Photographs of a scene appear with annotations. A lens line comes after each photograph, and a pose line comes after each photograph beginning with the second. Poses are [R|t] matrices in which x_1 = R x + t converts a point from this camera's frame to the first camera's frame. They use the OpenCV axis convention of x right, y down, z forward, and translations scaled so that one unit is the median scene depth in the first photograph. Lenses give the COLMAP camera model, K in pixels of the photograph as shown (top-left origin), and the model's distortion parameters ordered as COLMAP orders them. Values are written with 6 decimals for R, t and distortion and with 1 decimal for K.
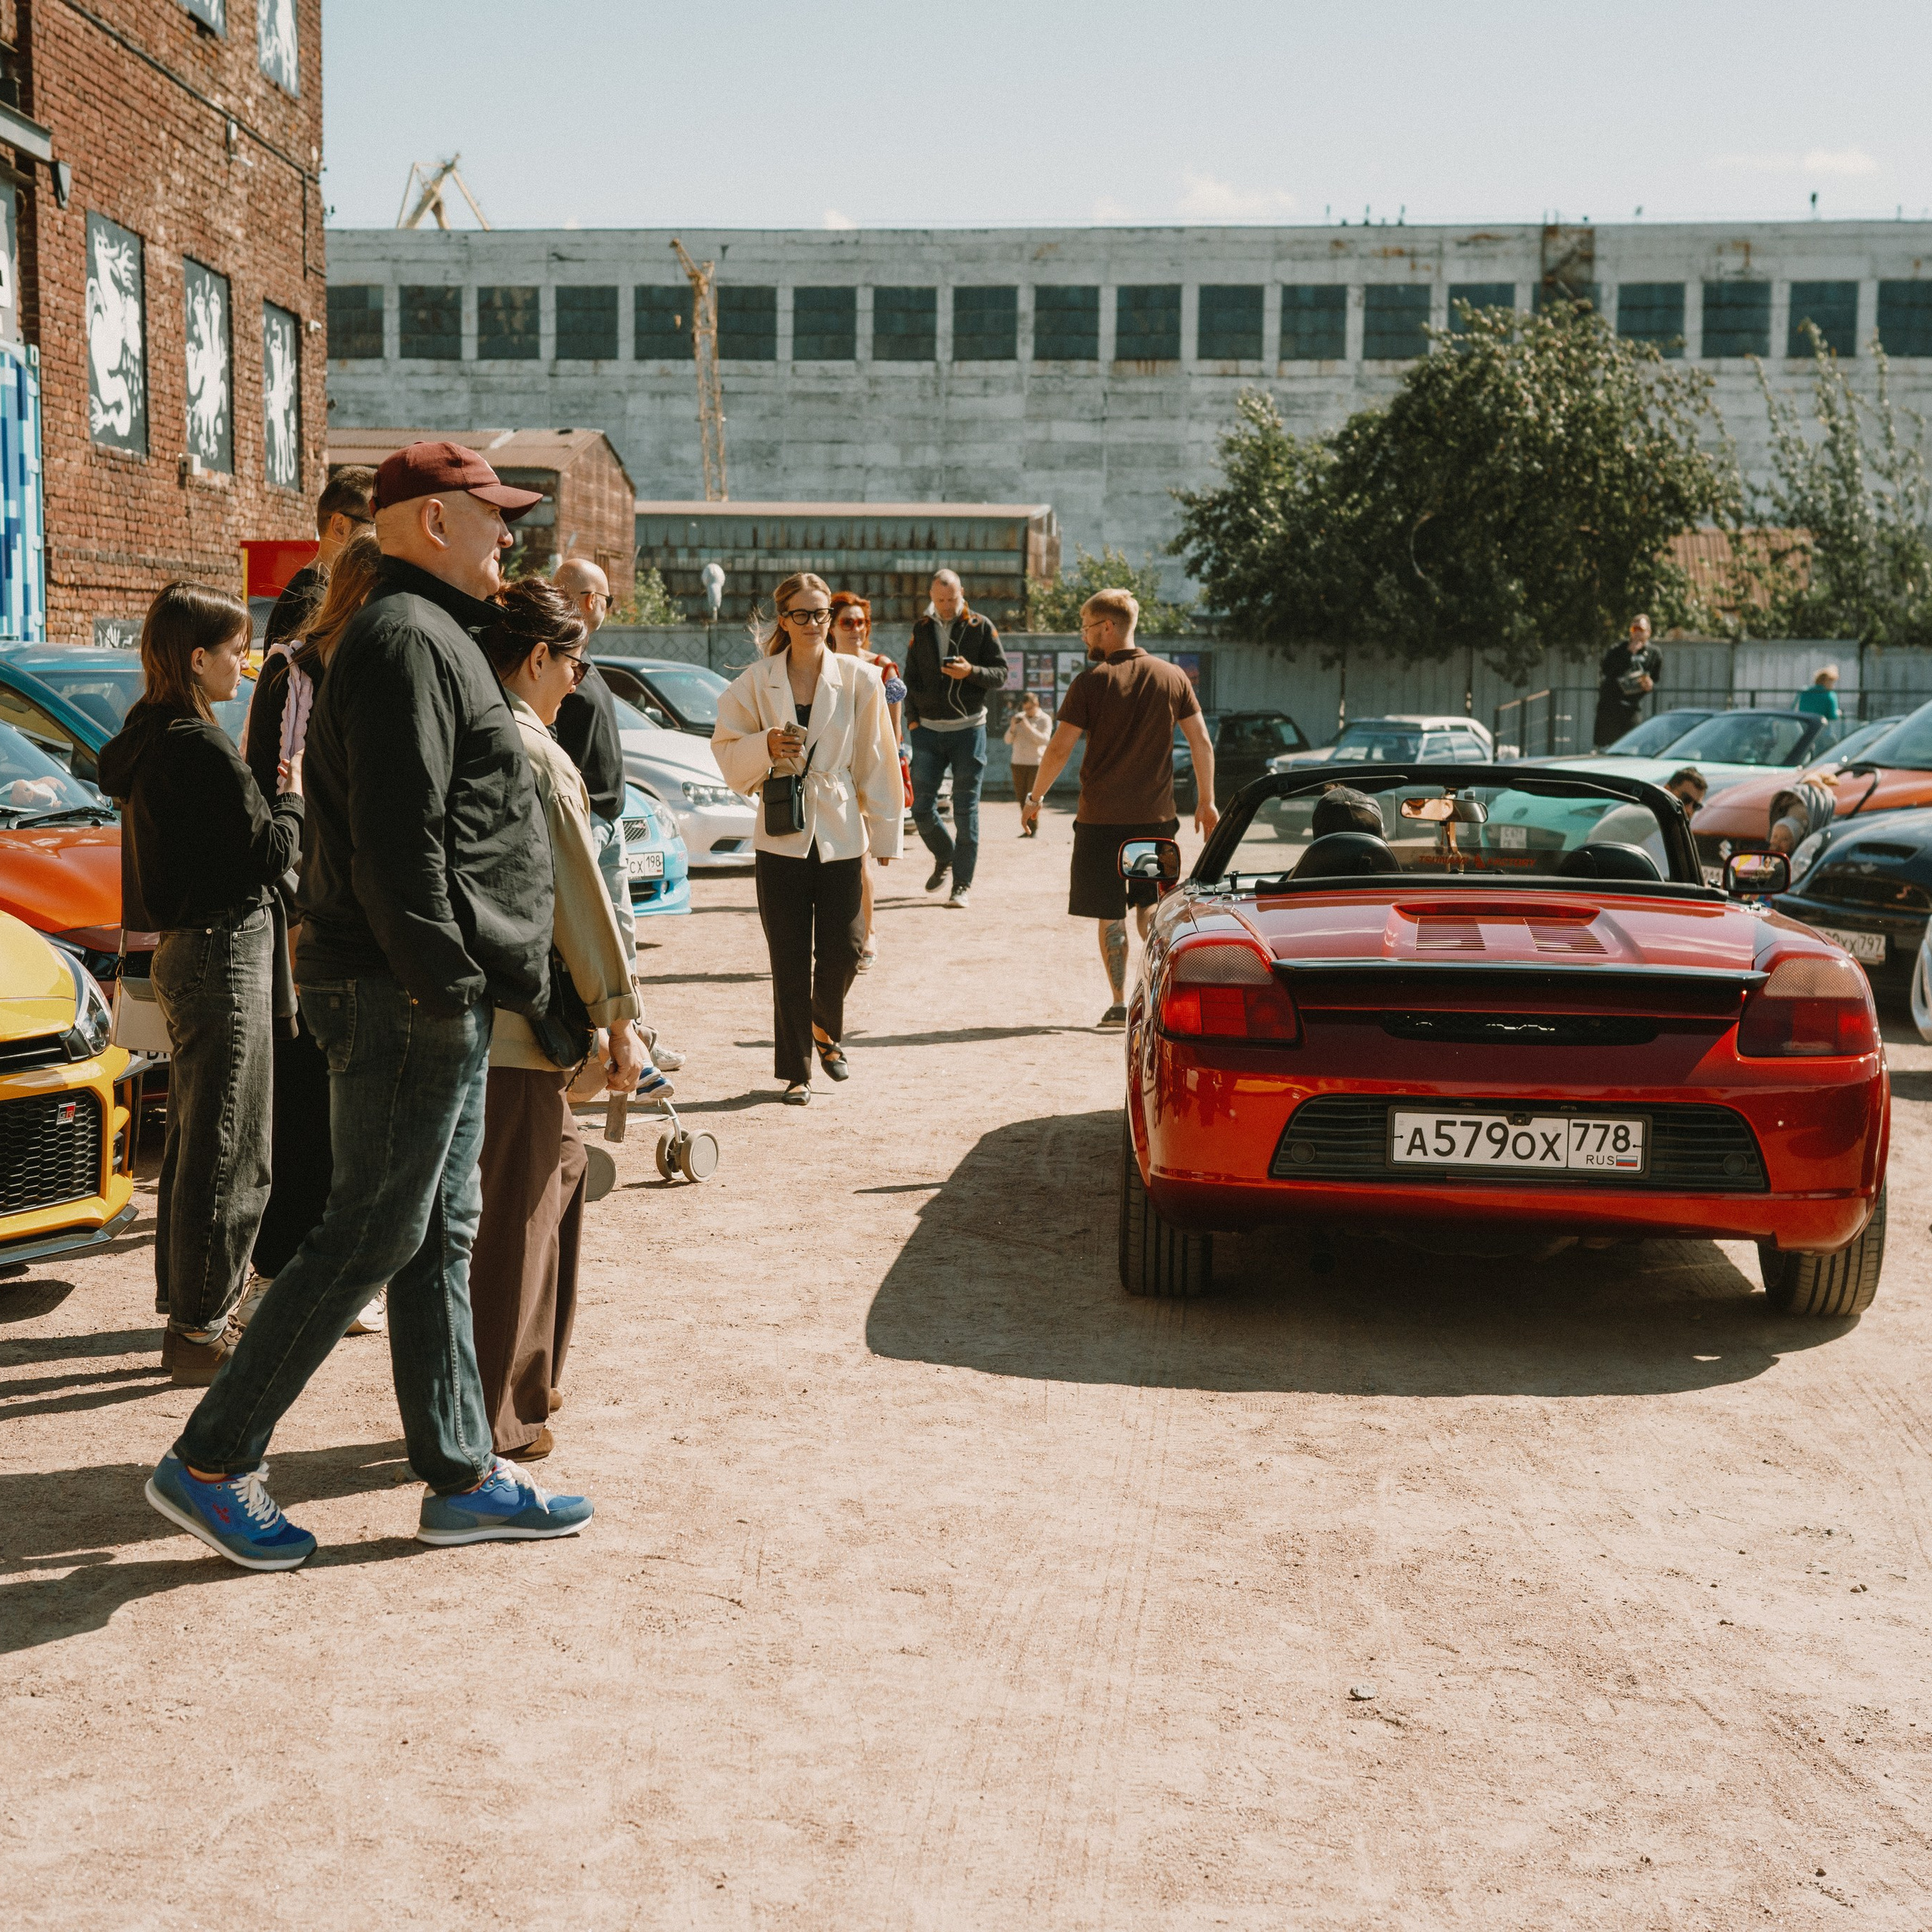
lens RADIAL K [[3257.9, 0, 957.4], [0, 3257.9, 979.4], [0, 0, 1]] dist [0.083681, -0.049366]
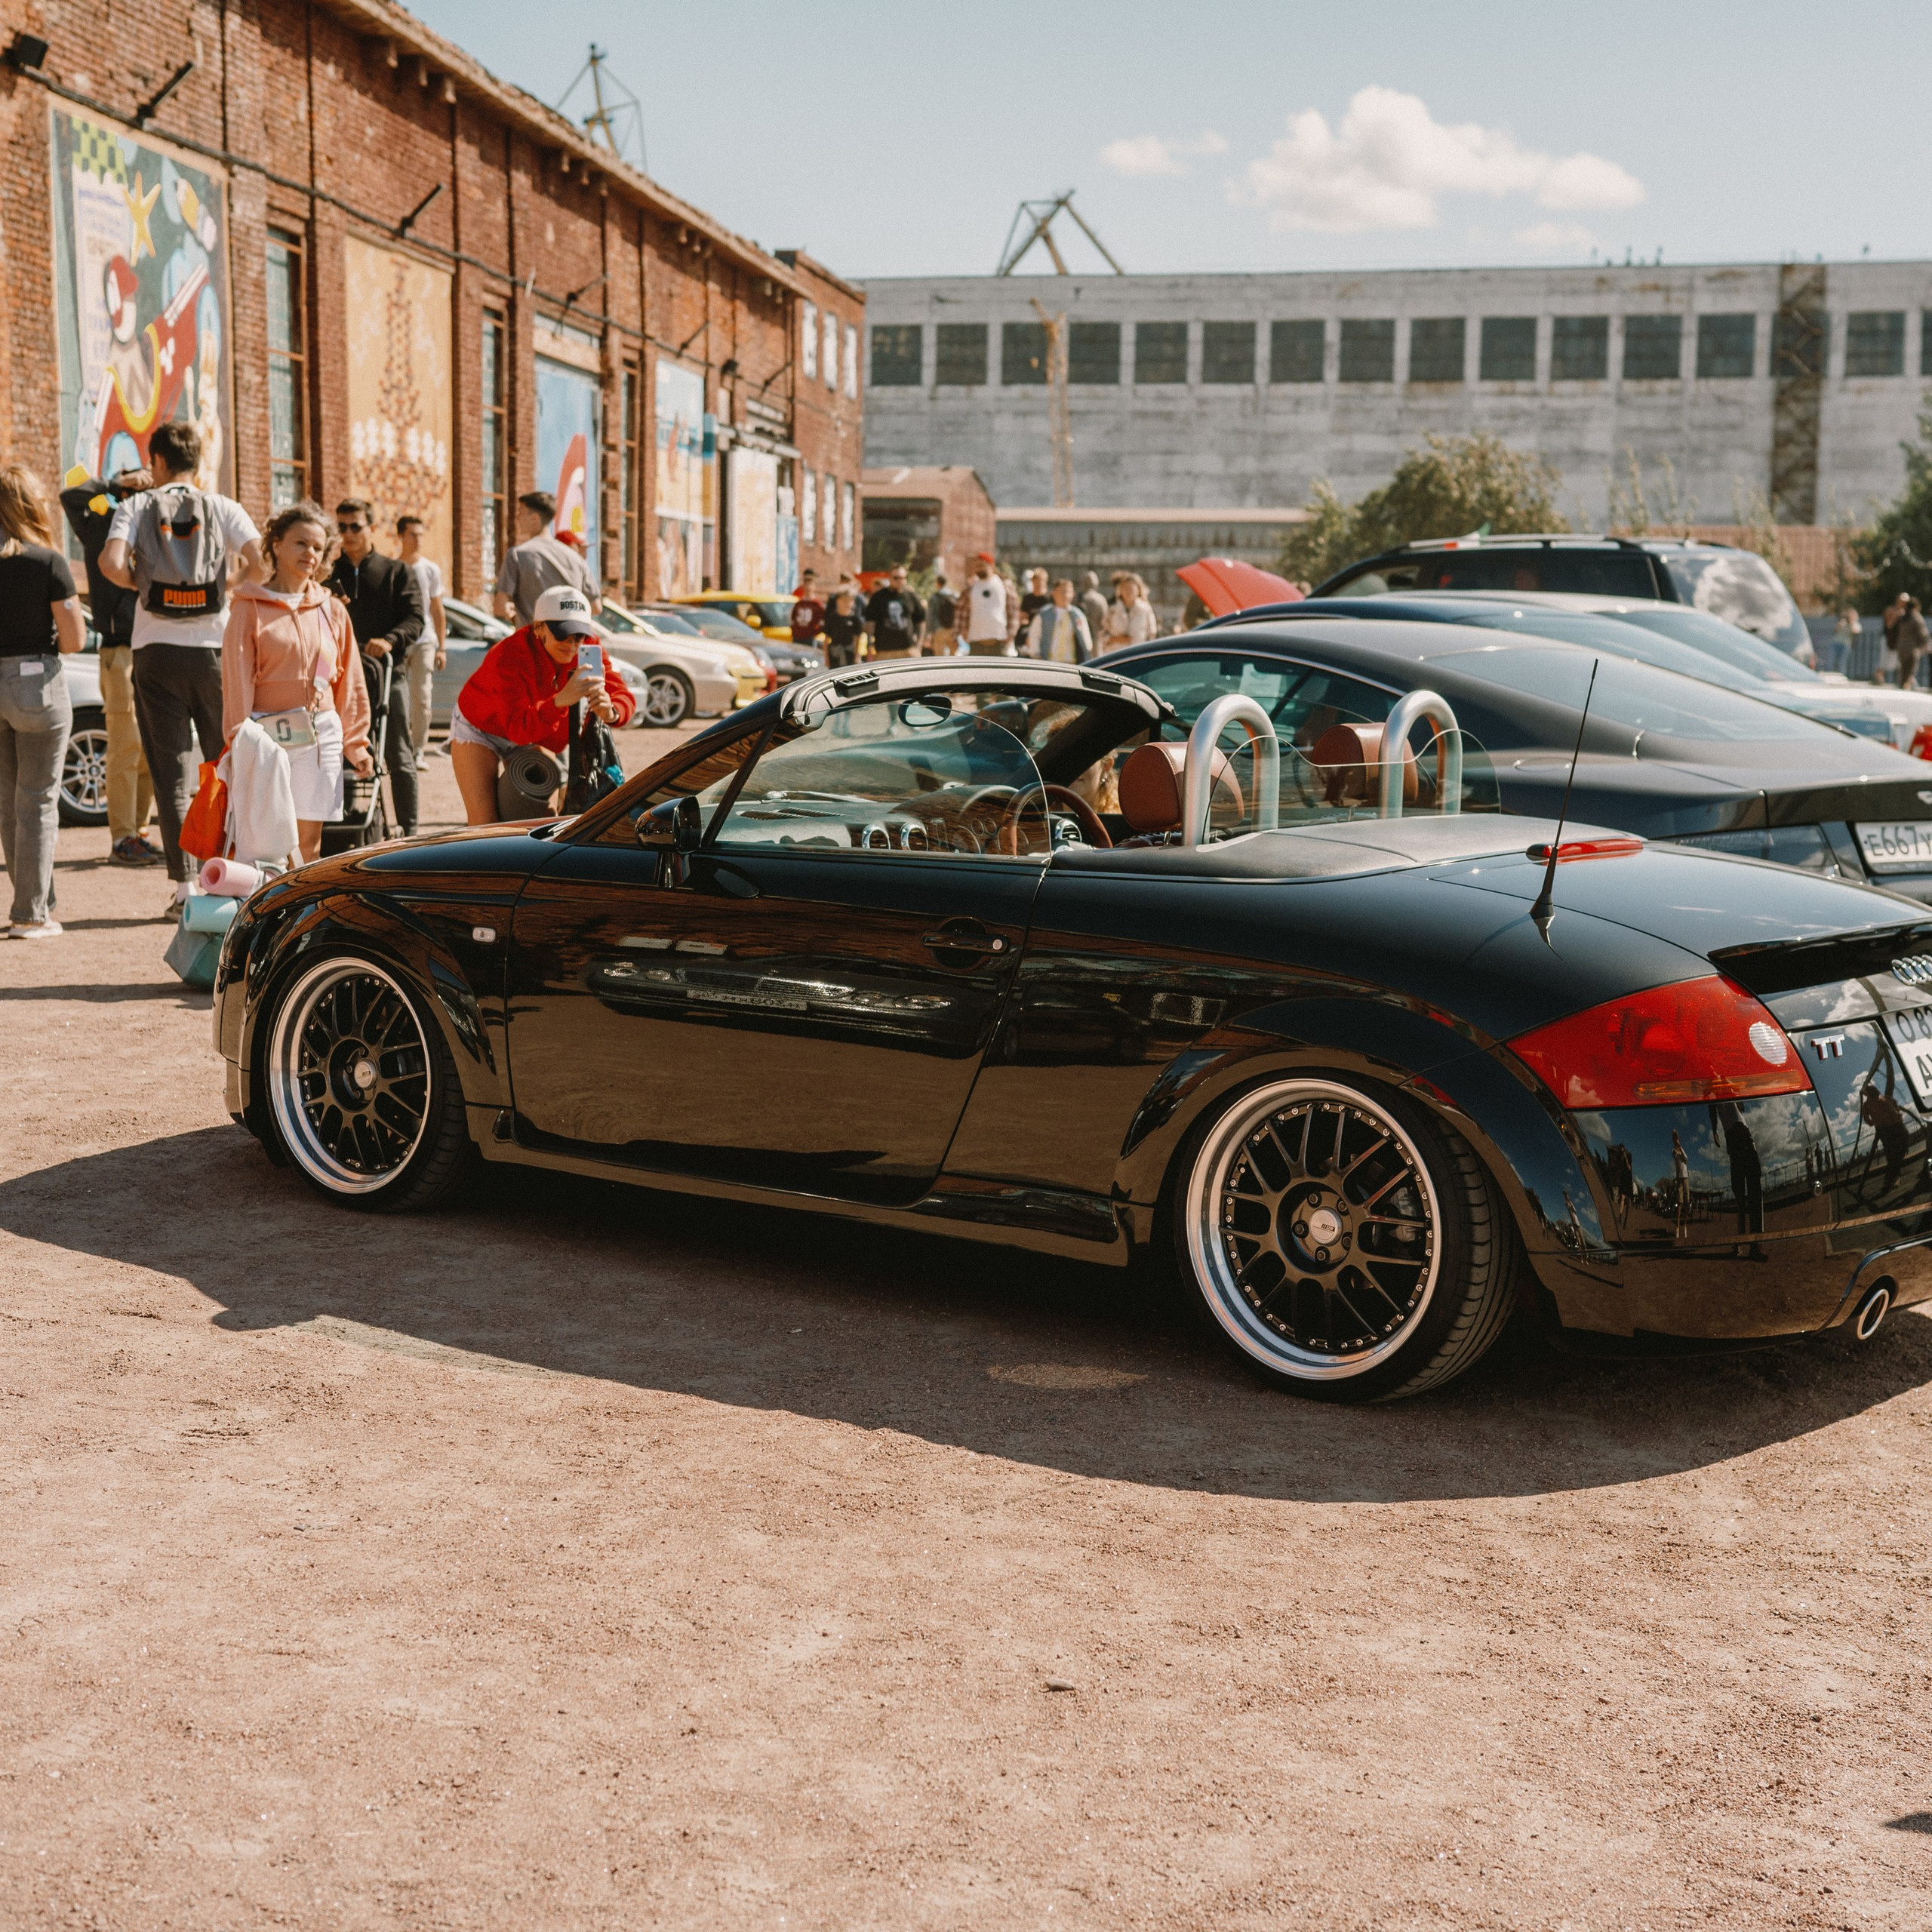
lens RADIAL K [[3257.9, 0, 957.4], [0, 3257.9, 979.4], [0, 0, 1]] dist [0.083681, -0.049366]
pose [[0.993732, 0.013145, -0.111010, 0.020838], [-0.012620, 0.999906, 0.005437, 0.021109], [0.111071, -0.004002, 0.993804, -0.189247]]
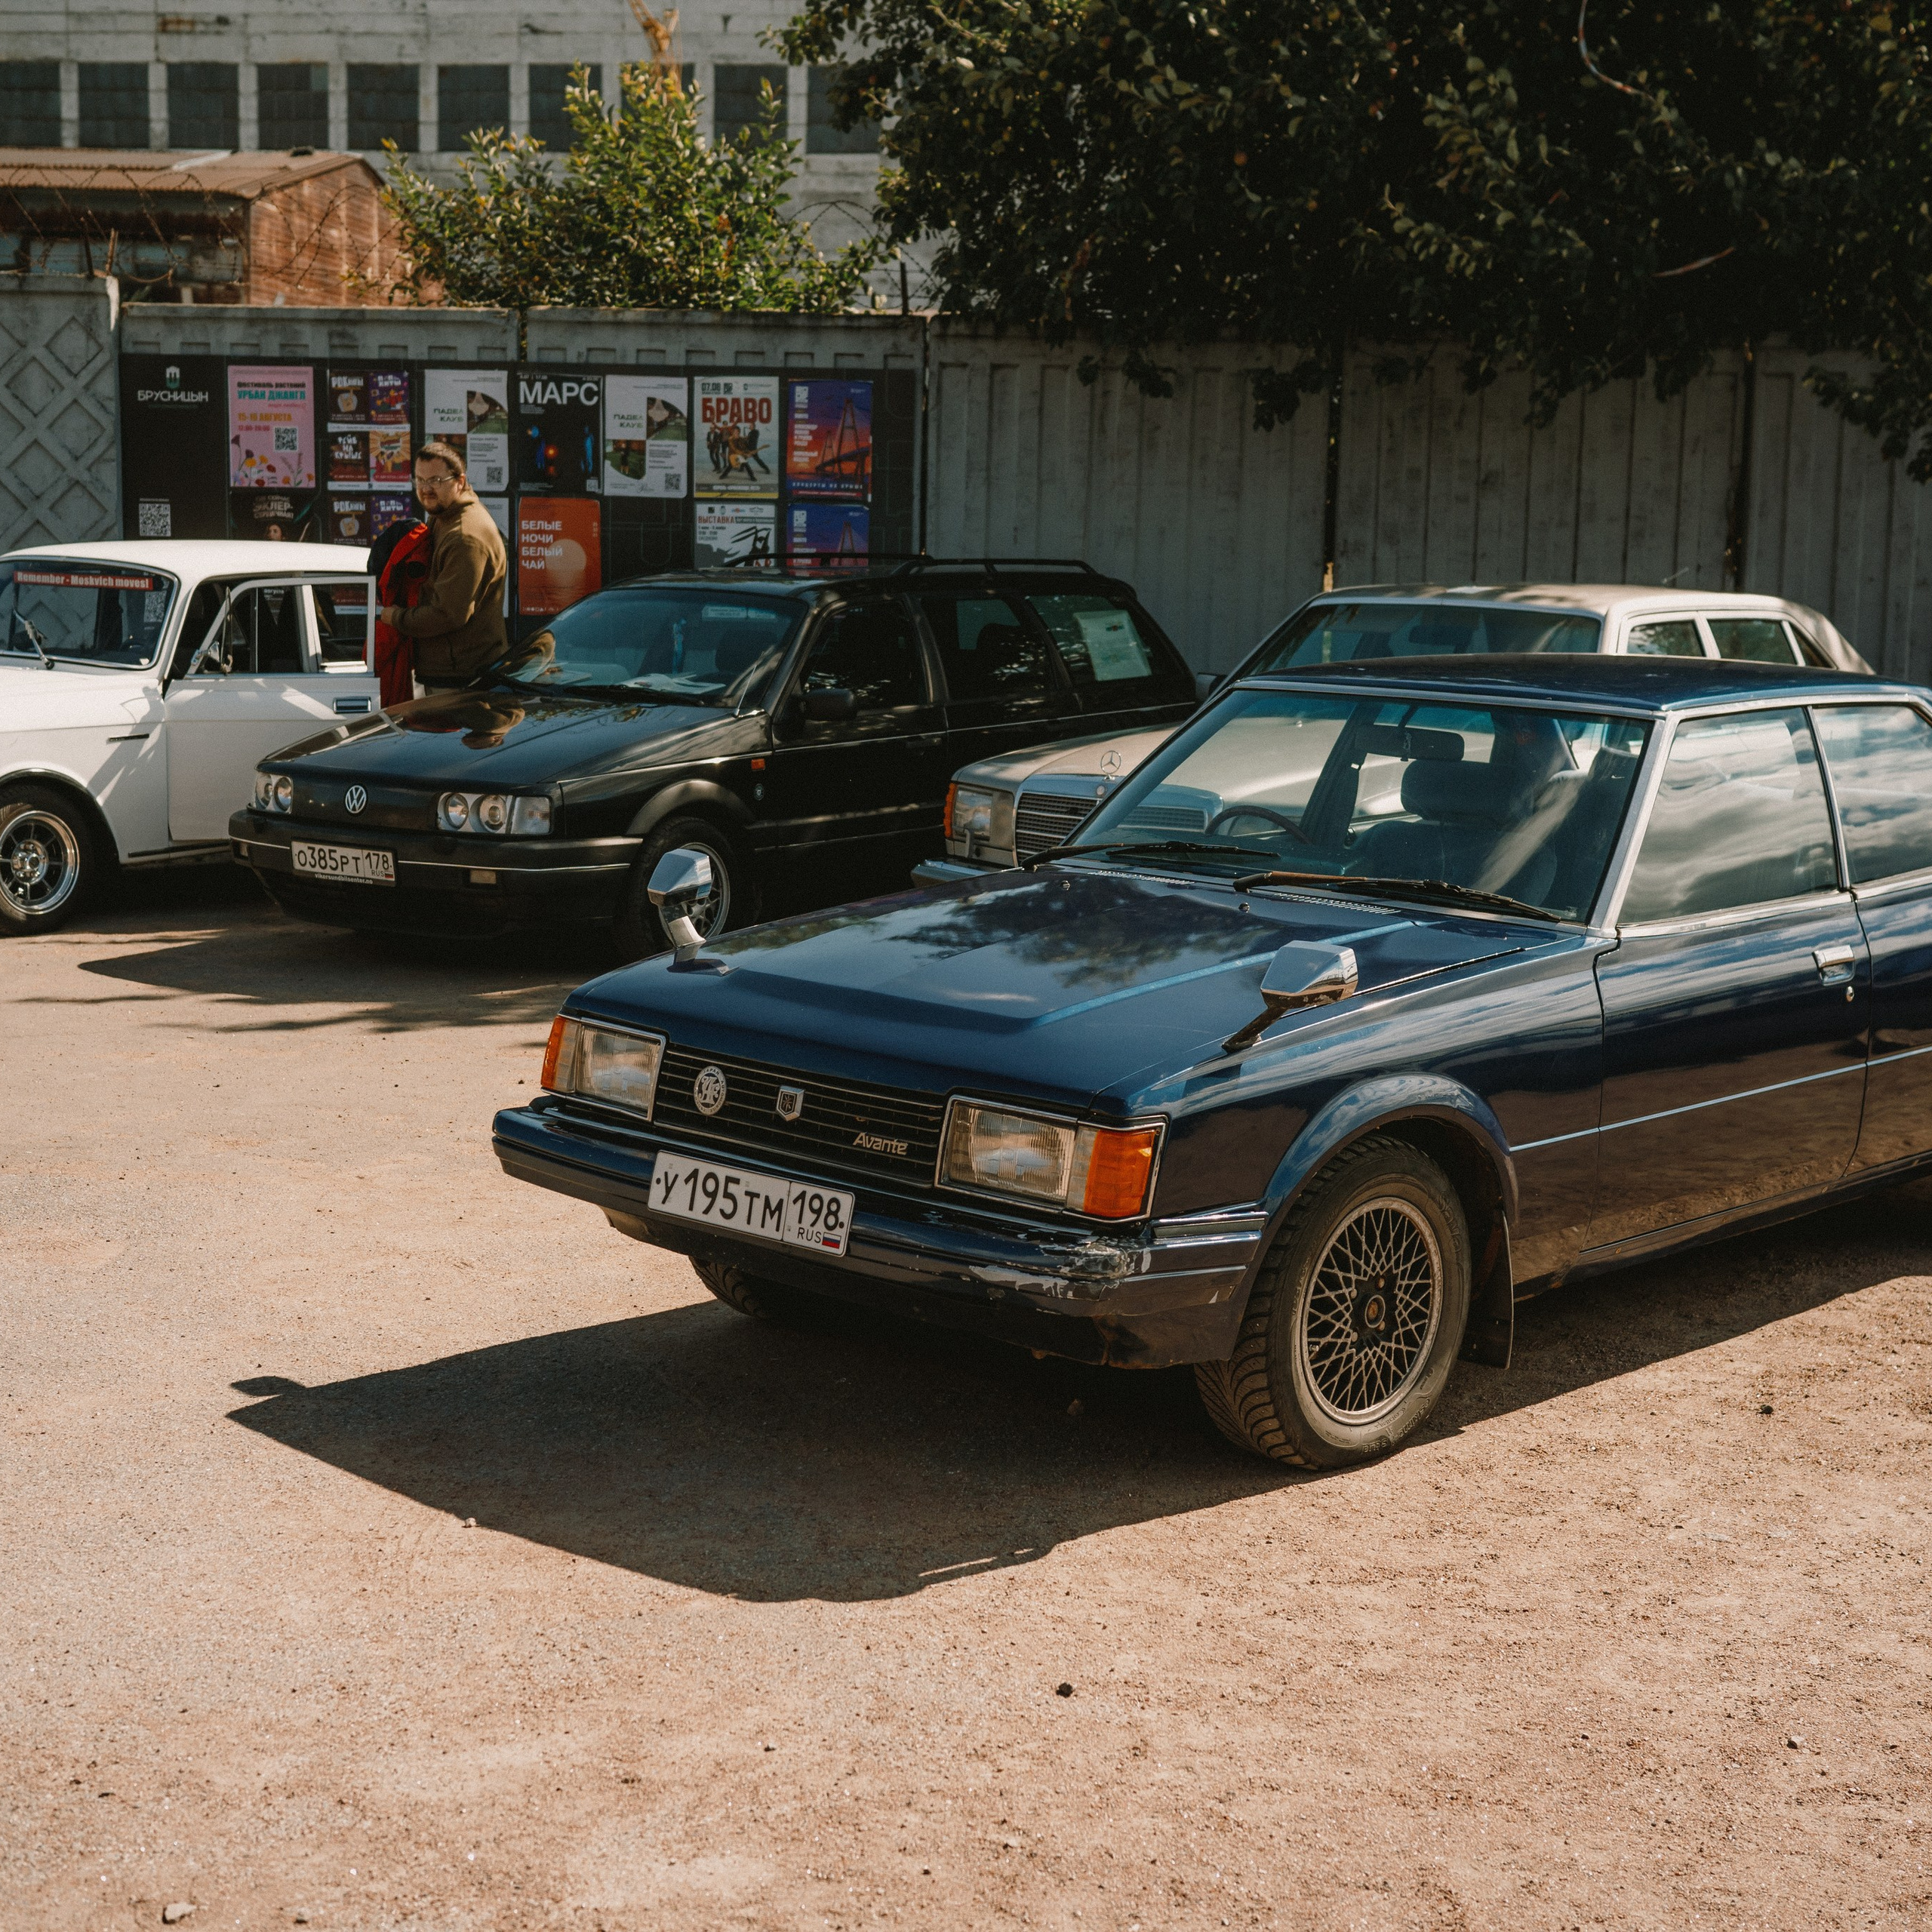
lens RADIAL K [[3257.9, 0, 957.4], [0, 3257.9, 979.4], [0, 0, 1]] dist [0.083681, -0.049366]
pose [[0.999335, 0.013647, -0.033827, 0.020679], [-0.012242, 0.999068, 0.041384, -0.012182], [0.034360, -0.040942, 0.998571, 0.151128]]
